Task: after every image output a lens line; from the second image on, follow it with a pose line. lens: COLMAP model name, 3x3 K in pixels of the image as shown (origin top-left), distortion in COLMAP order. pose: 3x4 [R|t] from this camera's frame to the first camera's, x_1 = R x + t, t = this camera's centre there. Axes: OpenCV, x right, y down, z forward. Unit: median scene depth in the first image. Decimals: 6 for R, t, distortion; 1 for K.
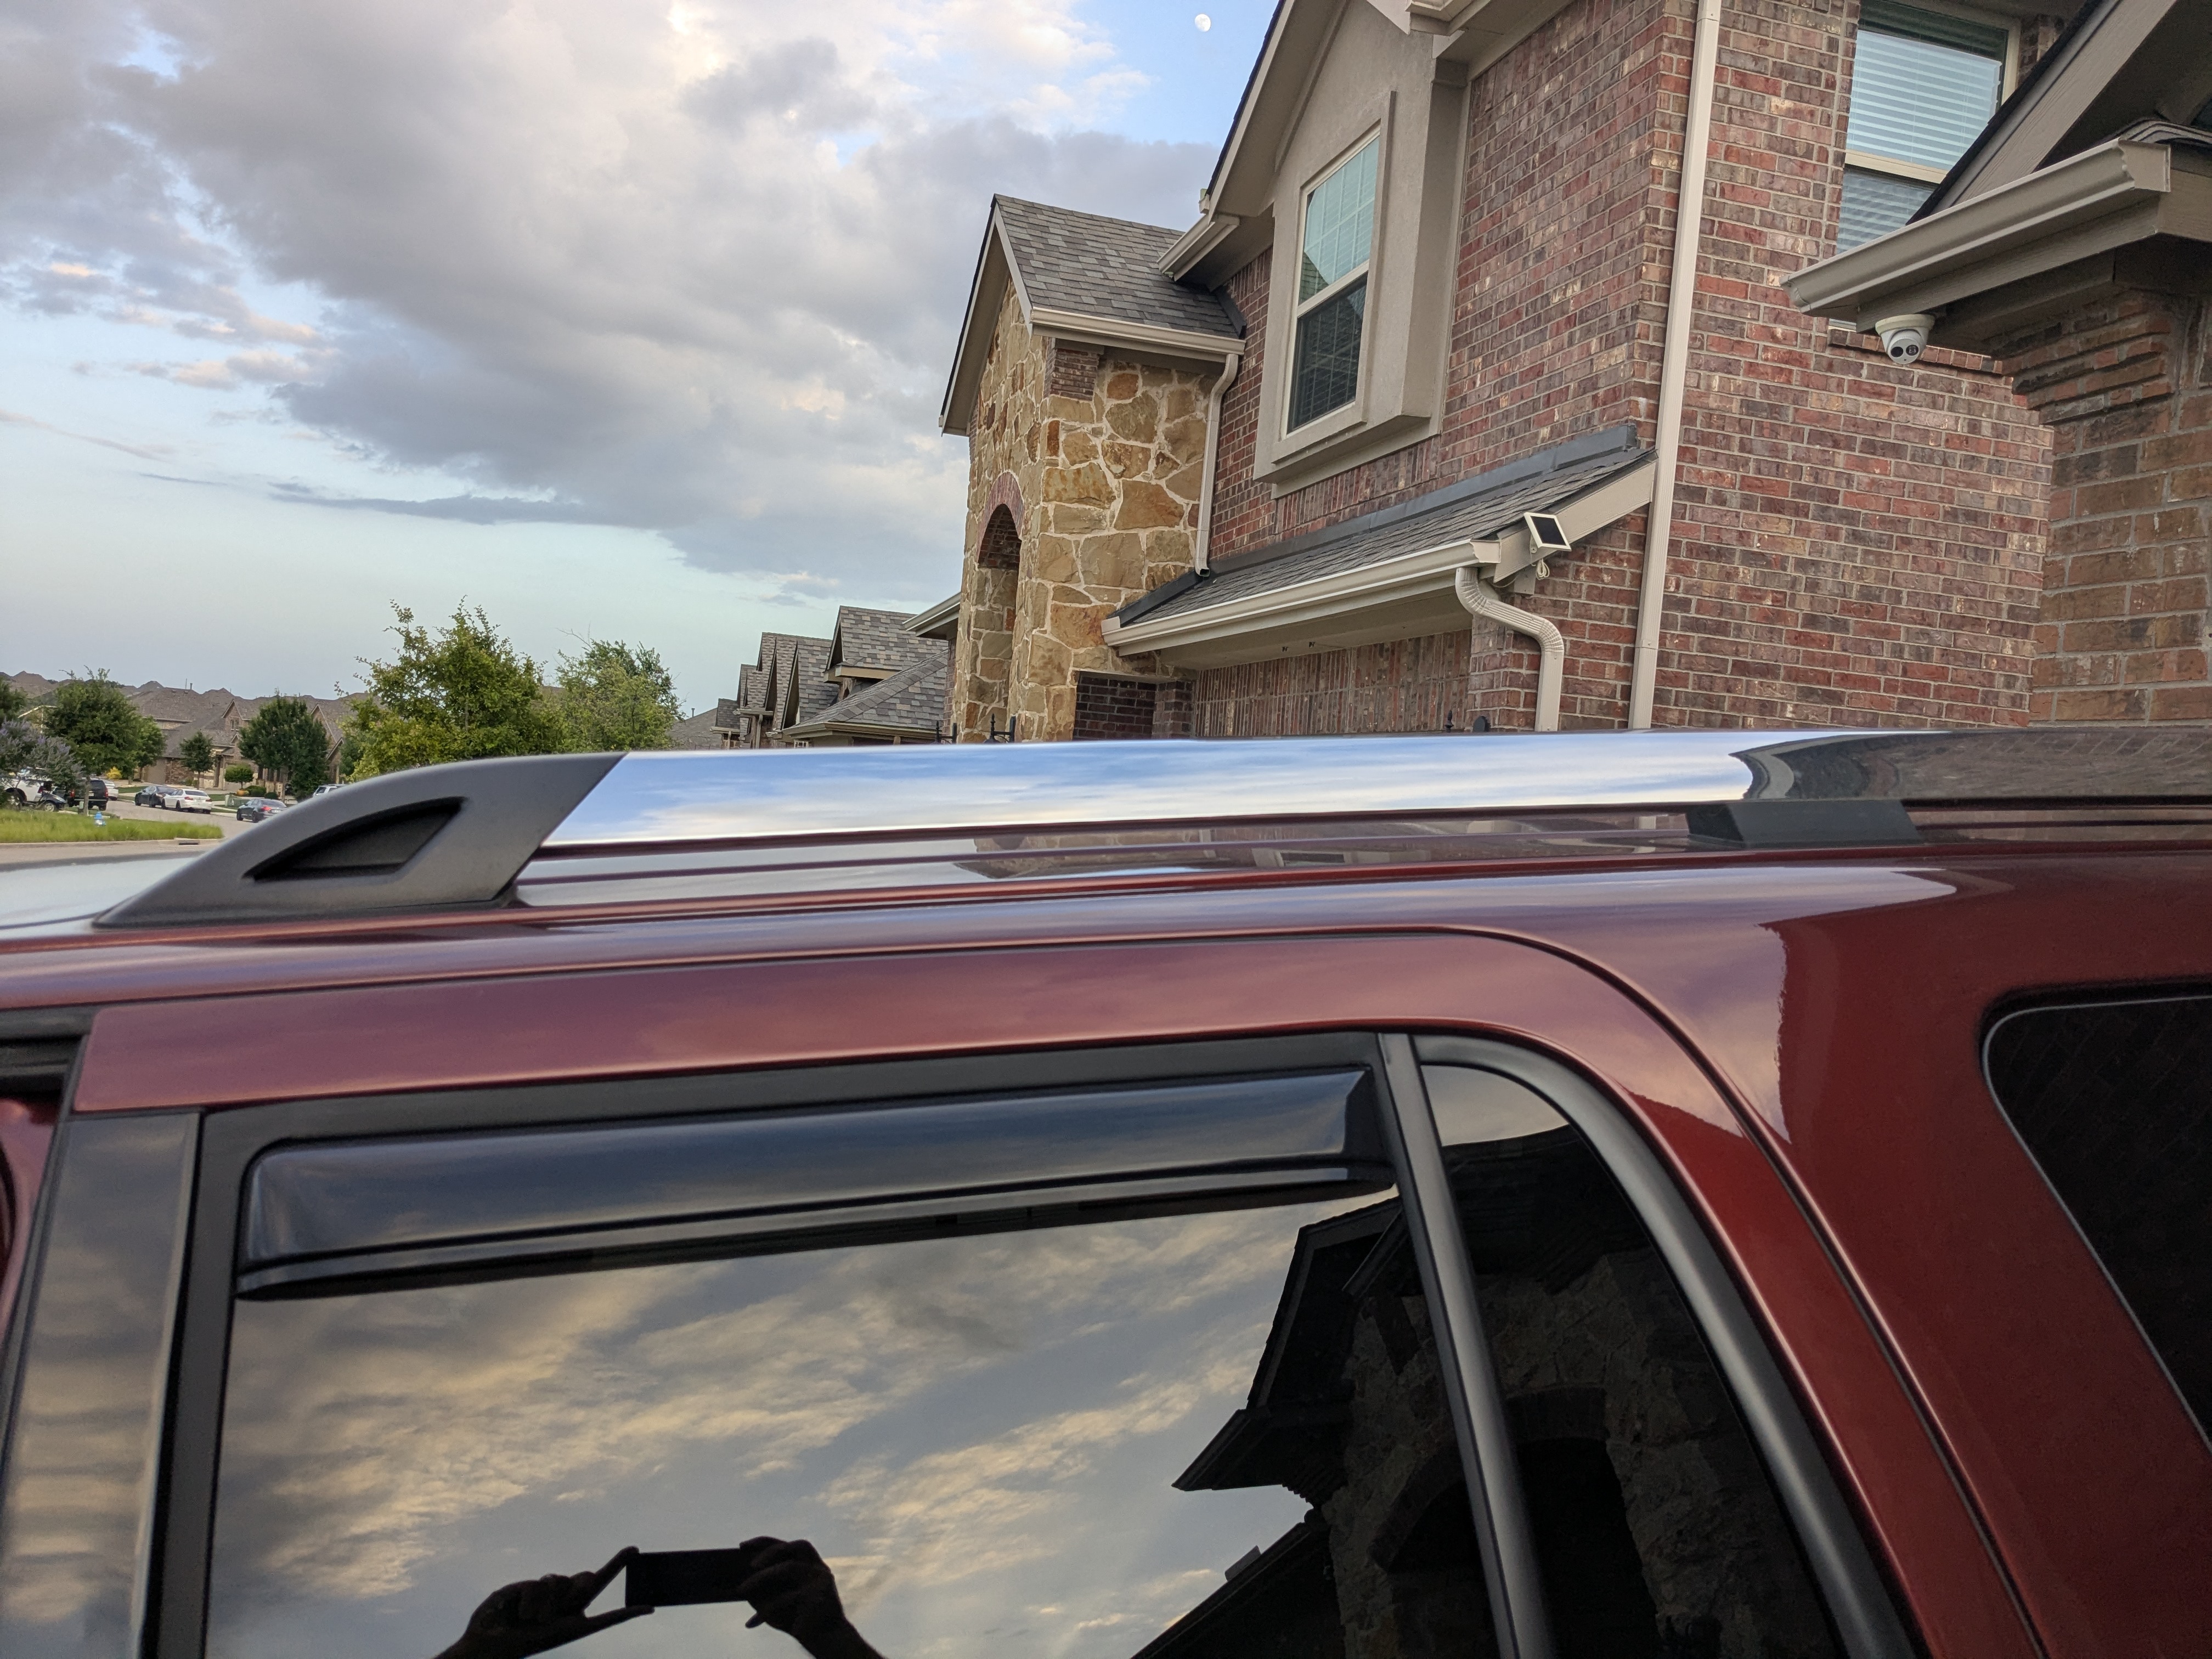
lens RADIAL K [[1724.7, 0, 1106.0], [0, 1724.7, 829.5], [0, 0, 1]] dist [0.054048, -0.061337]
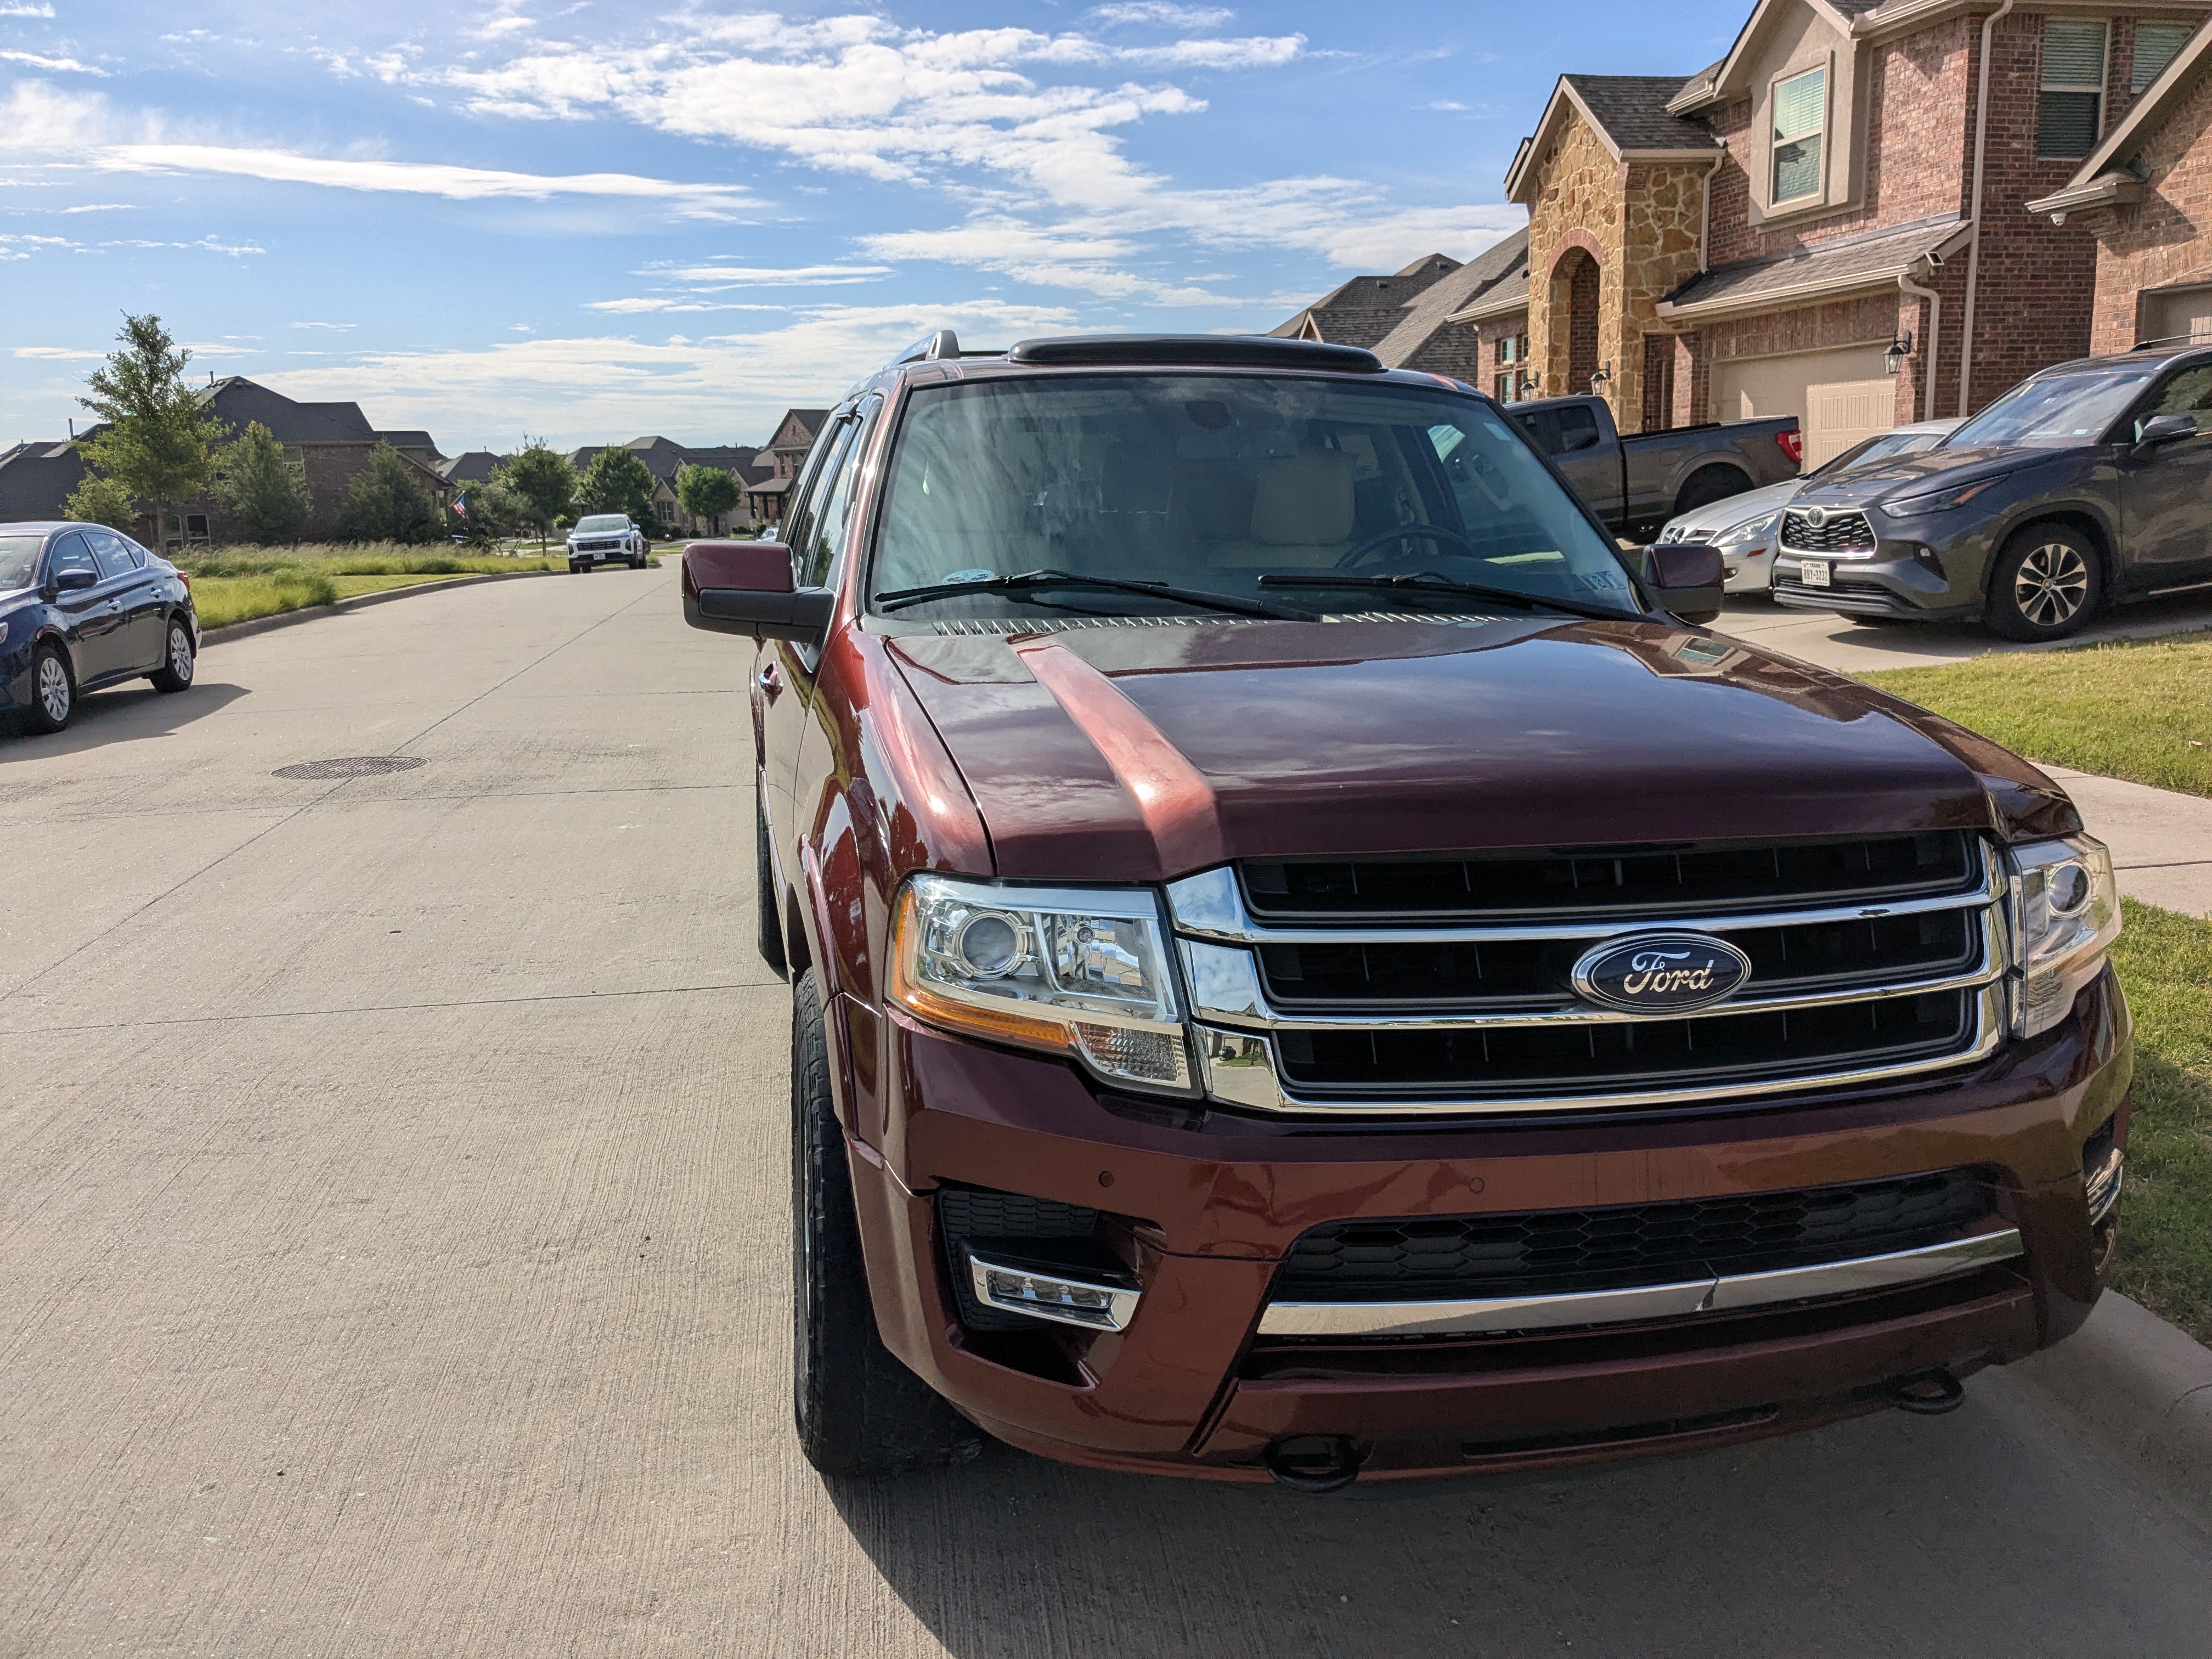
lens RADIAL K [[1767.6, 0, 1078.7], [0, 1767.6, 827.7], [0, 0, 1]] dist [-0.003828, -0.015203]
pose [[0.988569, -0.095032, -0.117046, -0.521697], [0.114049, 0.979118, 0.168290, 0.054298], [0.098609, -0.179715, 0.978764, -1.254469]]
